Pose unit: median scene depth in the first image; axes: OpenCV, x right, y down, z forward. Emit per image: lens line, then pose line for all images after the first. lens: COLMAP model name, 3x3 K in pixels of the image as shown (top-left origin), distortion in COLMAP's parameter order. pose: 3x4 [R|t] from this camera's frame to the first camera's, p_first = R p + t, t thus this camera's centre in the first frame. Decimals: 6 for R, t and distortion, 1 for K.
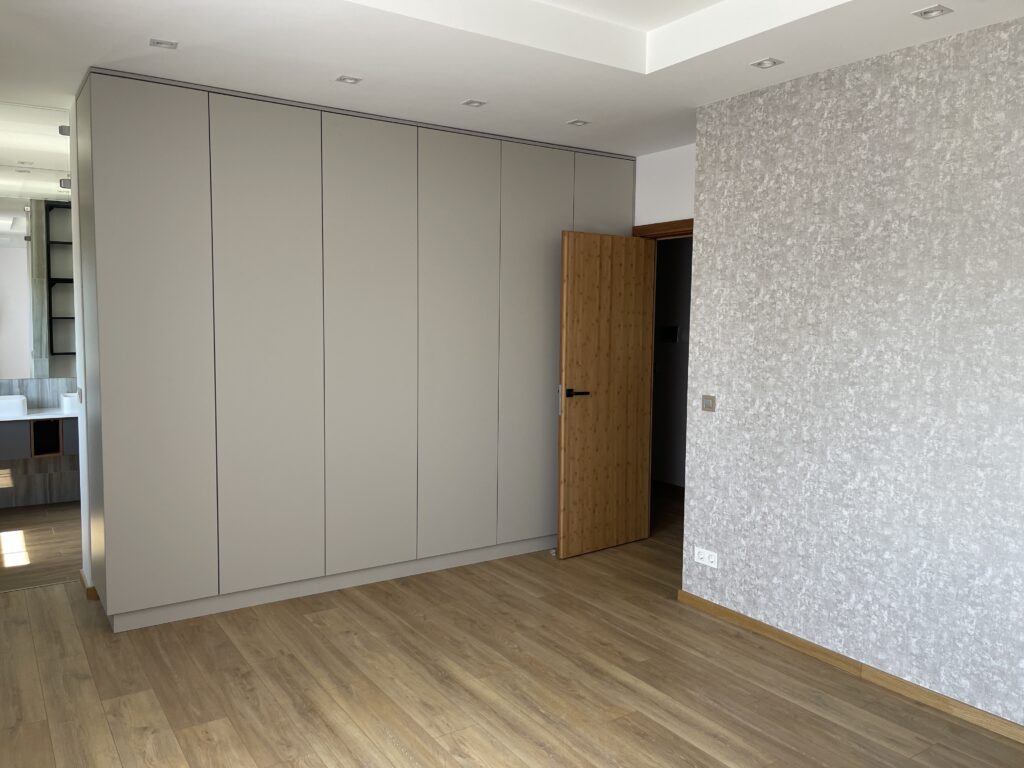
lens RADIAL K [[780.5, 0, 500.3], [0, 780.5, 378.7], [0, 0, 1]] dist [0.012363, -0.030135]
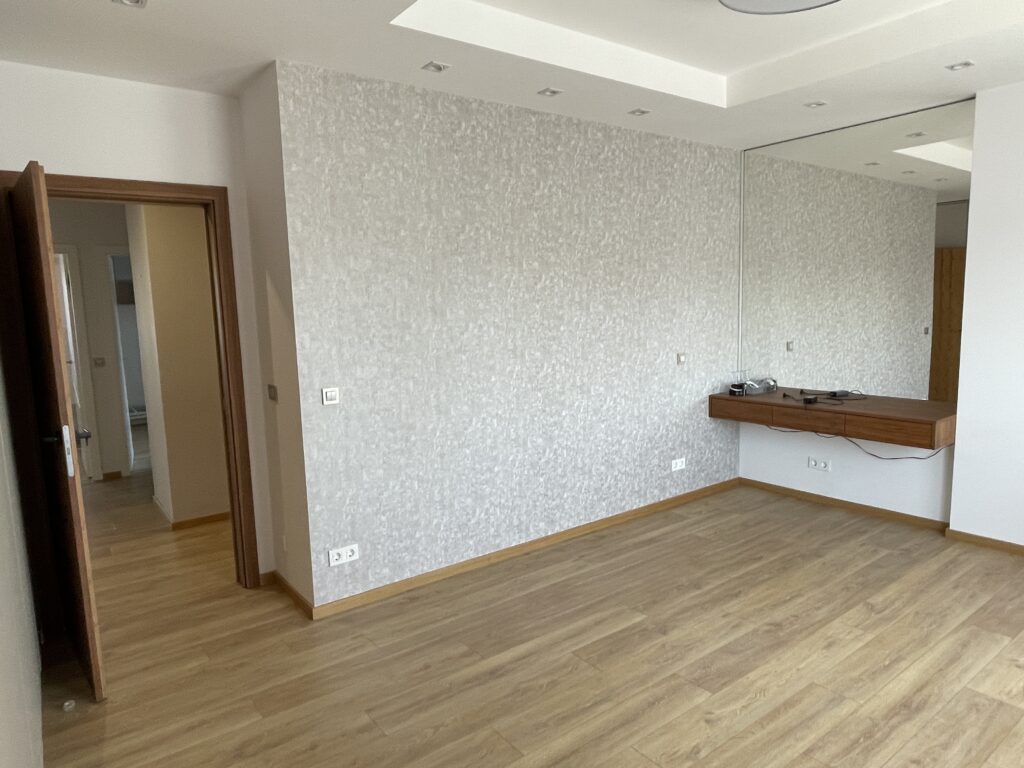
lens RADIAL K [[659.5, 0, 511.1], [0, 659.5, 377.0], [0, 0, 1]] dist [0.027920, -0.018916]
pose [[-0.073011, -0.120660, 0.990005, -0.695934], [0.103048, 0.986429, 0.127823, -0.090288], [-0.991993, 0.111351, -0.059587, 1.082012]]
